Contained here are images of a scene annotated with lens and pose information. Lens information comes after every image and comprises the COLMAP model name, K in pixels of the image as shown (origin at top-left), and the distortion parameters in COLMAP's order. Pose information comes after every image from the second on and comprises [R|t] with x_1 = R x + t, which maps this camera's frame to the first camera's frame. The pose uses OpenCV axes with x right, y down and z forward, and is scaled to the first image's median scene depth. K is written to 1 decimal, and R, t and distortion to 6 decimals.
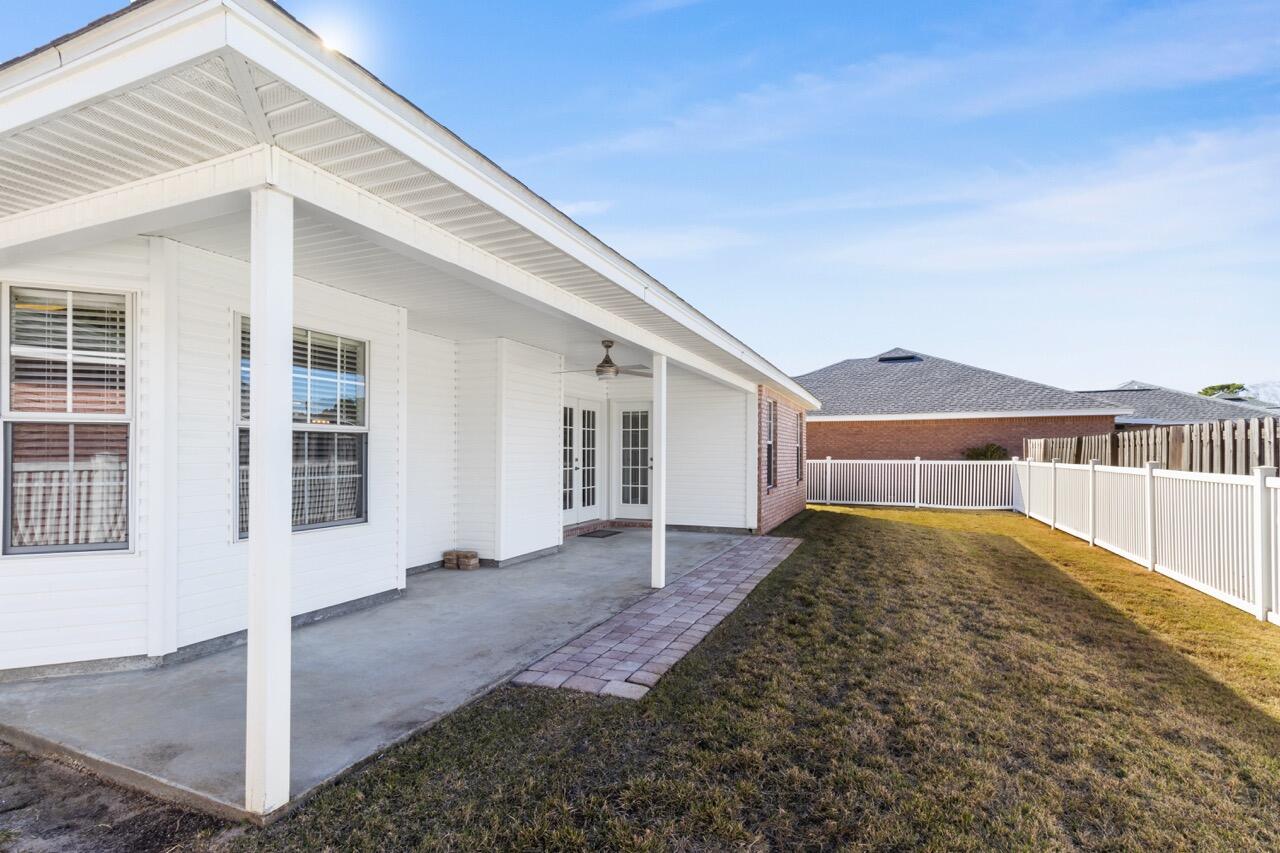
lens RADIAL K [[608.3, 0, 637.7], [0, 608.3, 452.0], [0, 0, 1]] dist [-0.000771, 0.000335]
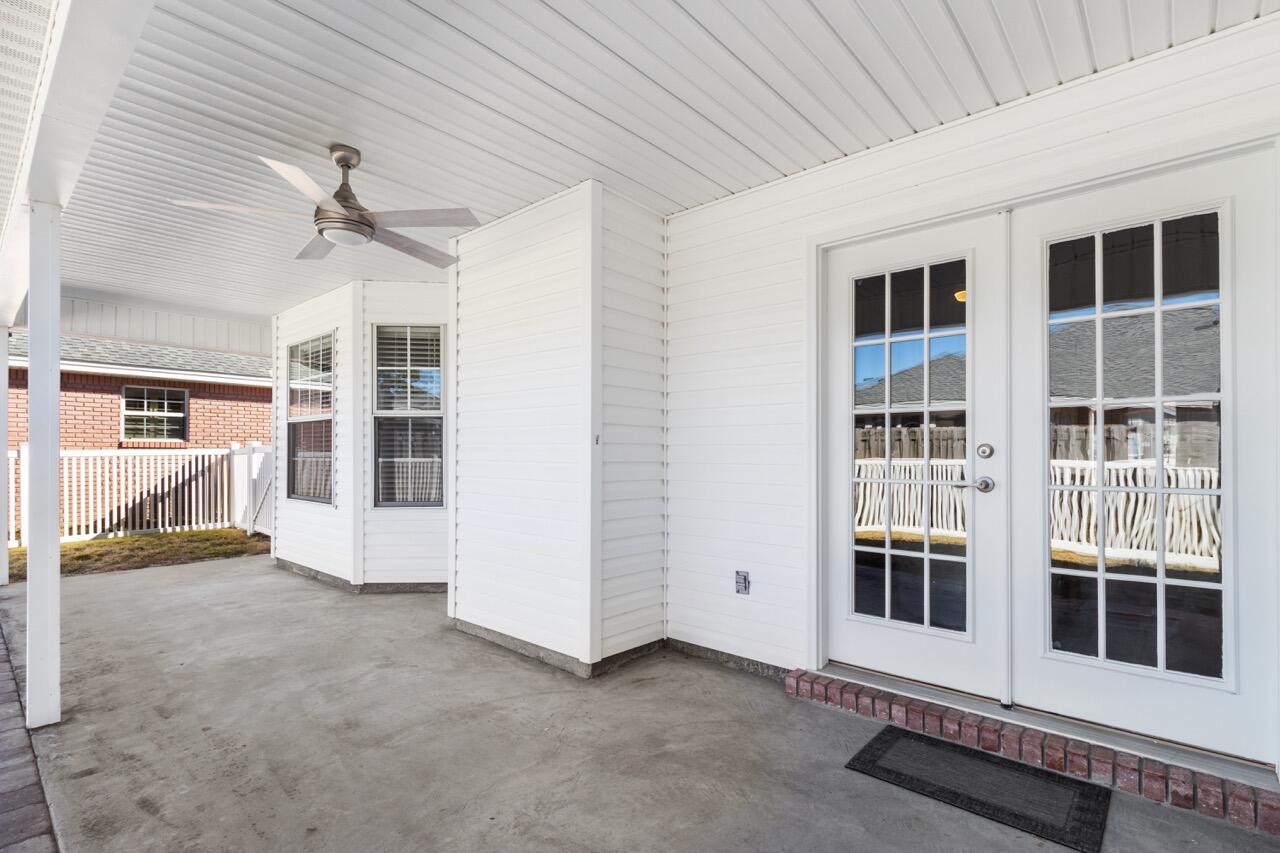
lens RADIAL K [[608.3, 0, 637.7], [0, 608.3, 452.0], [0, 0, 1]] dist [-0.000771, 0.000335]
pose [[-0.315818, -0.000132, -0.948820, 0.324493], [-0.001229, 0.999999, 0.000269, 0.021040], [0.948819, 0.001251, -0.315818, 1.568024]]
